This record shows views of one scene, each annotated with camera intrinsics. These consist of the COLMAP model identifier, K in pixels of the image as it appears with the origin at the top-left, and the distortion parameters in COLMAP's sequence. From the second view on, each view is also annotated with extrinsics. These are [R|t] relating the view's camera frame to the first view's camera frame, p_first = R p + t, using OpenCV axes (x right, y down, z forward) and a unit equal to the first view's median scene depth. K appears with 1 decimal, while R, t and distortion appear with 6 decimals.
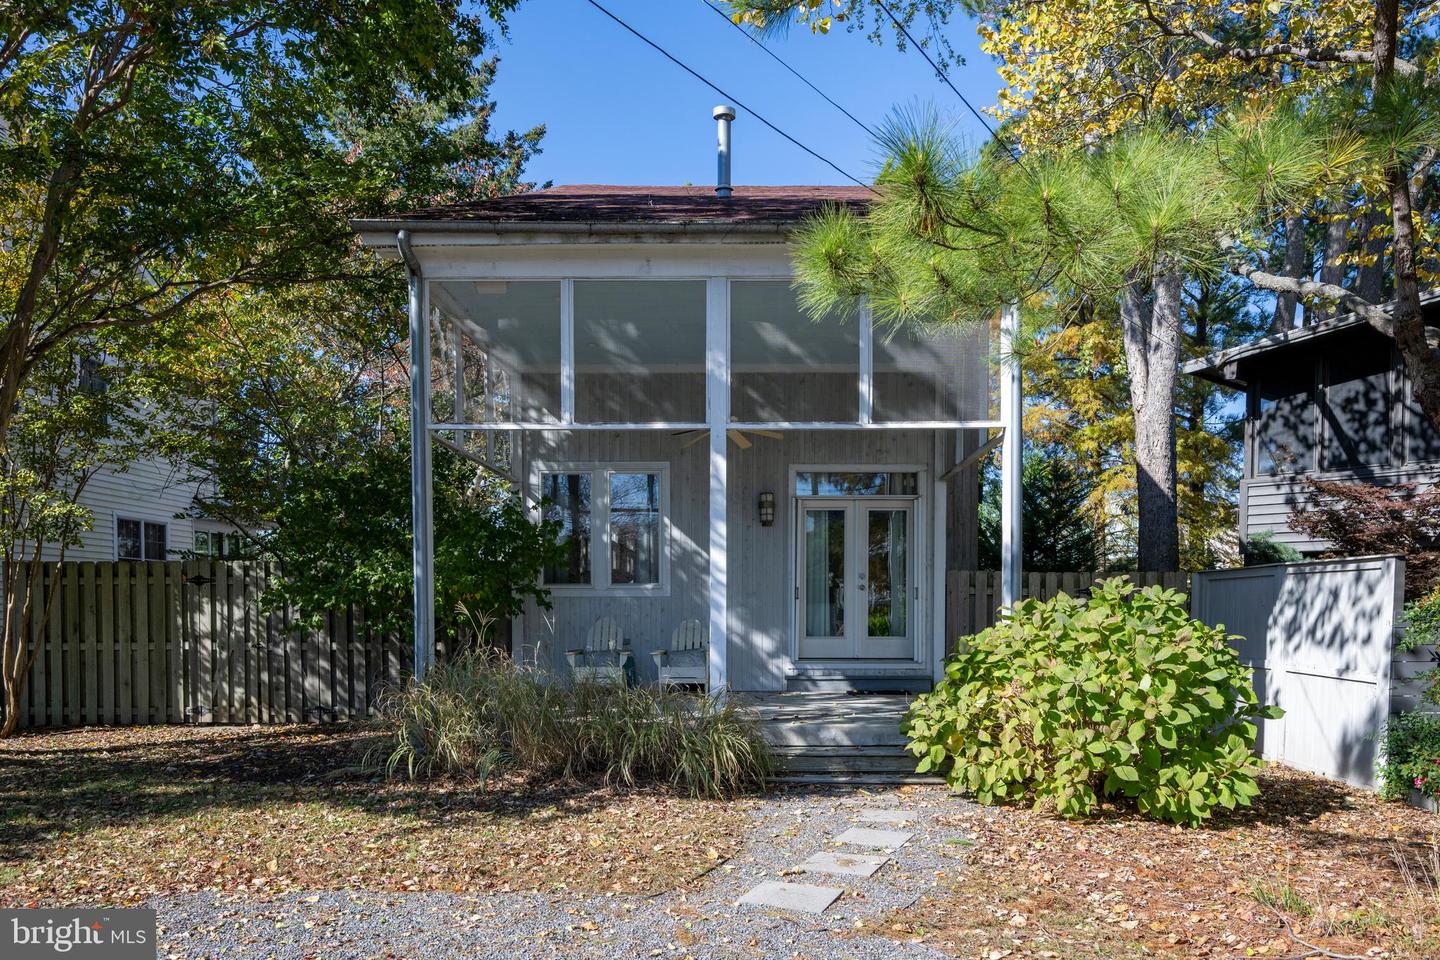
lens RADIAL K [[957.4, 0, 719.8], [0, 957.4, 480.4], [0, 0, 1]] dist [0.005637, -0.000855]
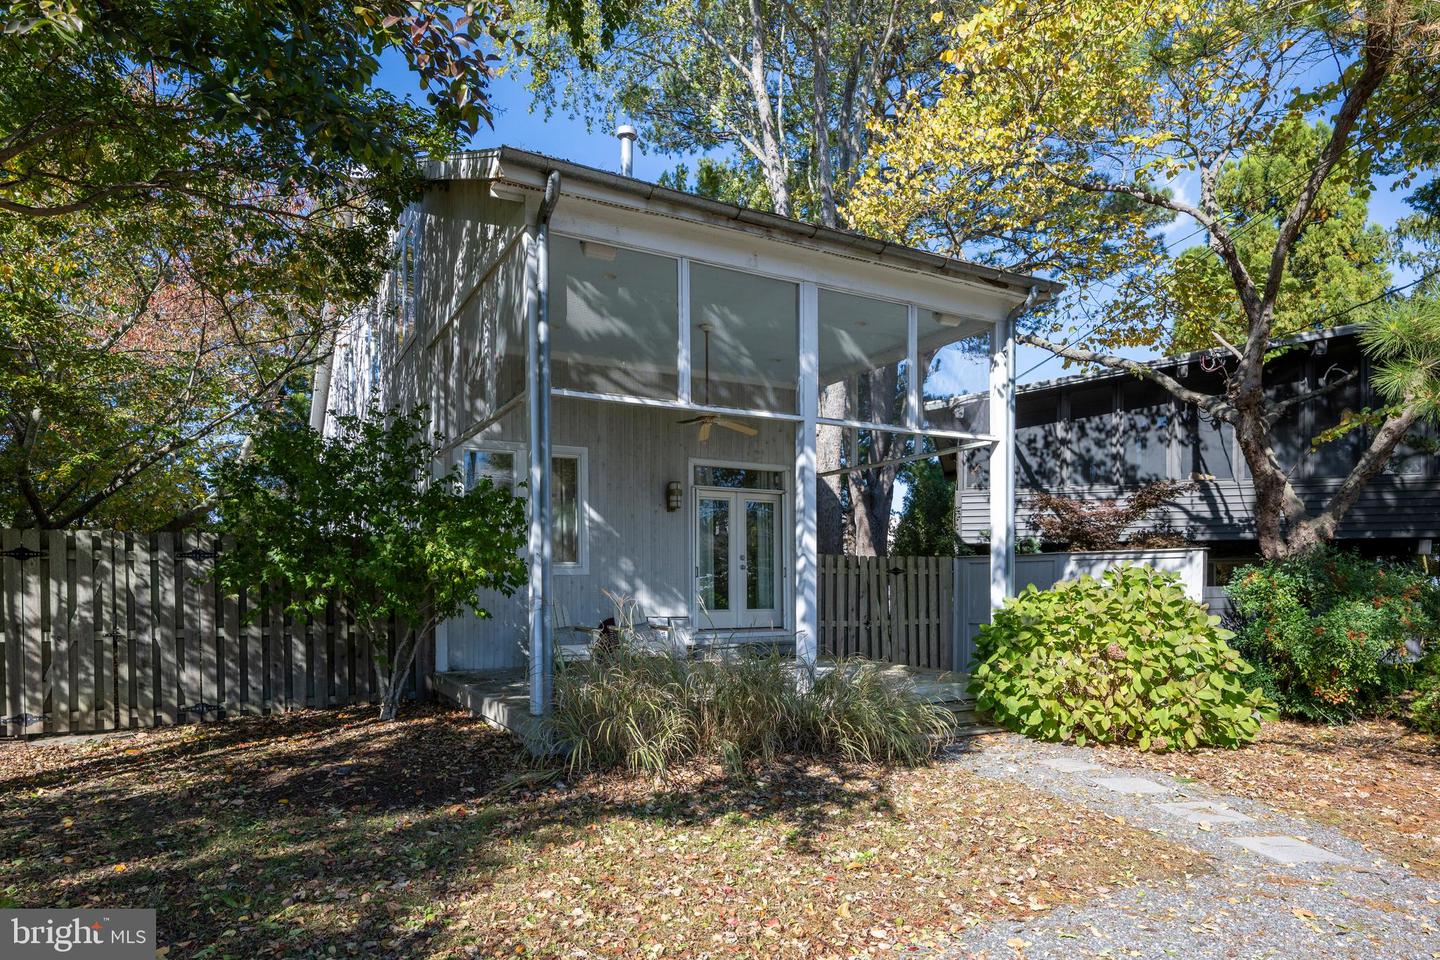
lens RADIAL K [[783.6, 0, 720.2], [0, 783.6, 480.8], [0, 0, 1]] dist [-0.001637, 0.001639]
pose [[0.889637, 0.056500, 0.453159, -0.332236], [-0.058612, 0.998237, -0.009394, 0.017920], [-0.452891, -0.018204, 0.891380, 0.171664]]
